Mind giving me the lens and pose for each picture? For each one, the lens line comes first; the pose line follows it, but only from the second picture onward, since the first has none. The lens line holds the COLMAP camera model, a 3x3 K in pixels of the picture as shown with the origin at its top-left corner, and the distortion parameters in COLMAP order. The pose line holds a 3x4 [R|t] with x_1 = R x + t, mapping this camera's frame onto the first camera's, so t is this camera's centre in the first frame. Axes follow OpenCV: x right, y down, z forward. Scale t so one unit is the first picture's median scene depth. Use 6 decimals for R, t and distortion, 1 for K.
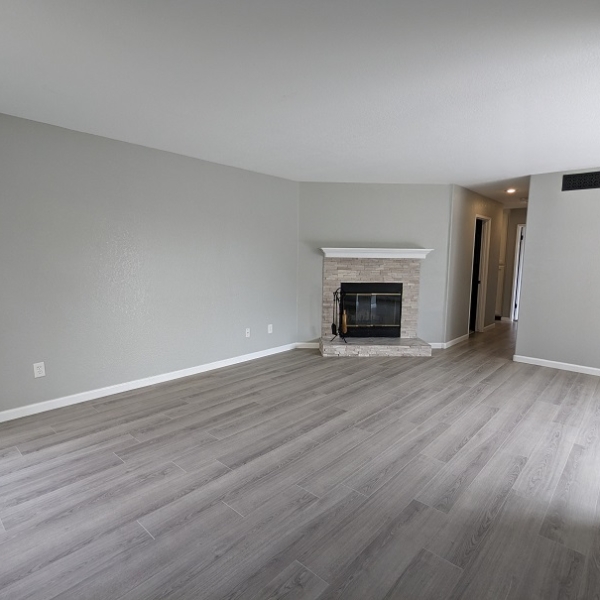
lens RADIAL K [[380.0, 0, 297.8], [0, 380.0, 302.1], [0, 0, 1]] dist [-0.000363, 0.002034]
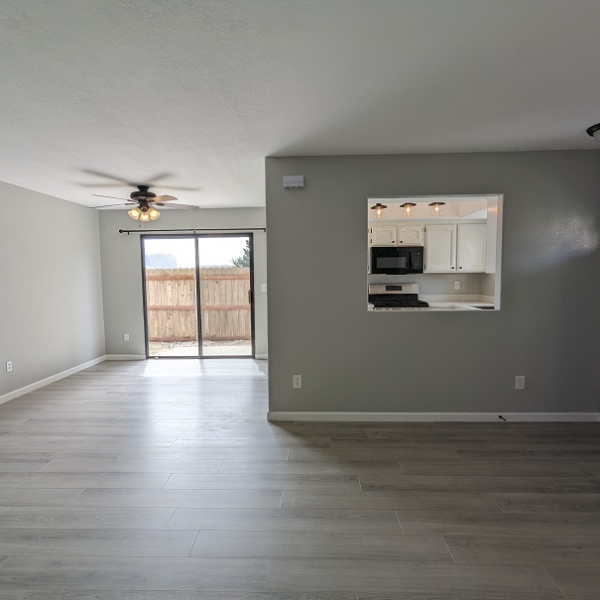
lens RADIAL K [[380.0, 0, 297.8], [0, 380.0, 302.1], [0, 0, 1]] dist [-0.000363, 0.002034]
pose [[-0.645231, -0.069223, 0.760845, -0.217877], [0.096730, 0.980470, 0.171237, -0.132353], [-0.757839, 0.184084, -0.625934, 0.996383]]
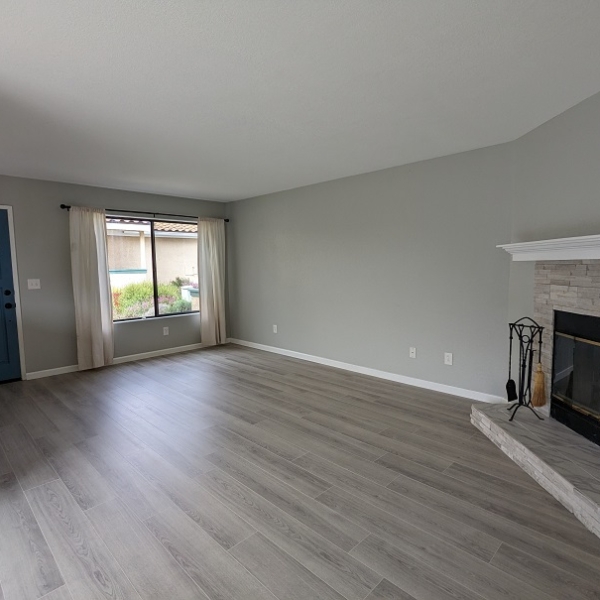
lens RADIAL K [[380.0, 0, 297.8], [0, 380.0, 302.1], [0, 0, 1]] dist [-0.000363, 0.002034]
pose [[-0.051366, 0.081940, -0.995313, 0.936536], [-0.109519, 0.990155, 0.087168, -0.100486], [0.992657, 0.113483, -0.041886, 0.997178]]
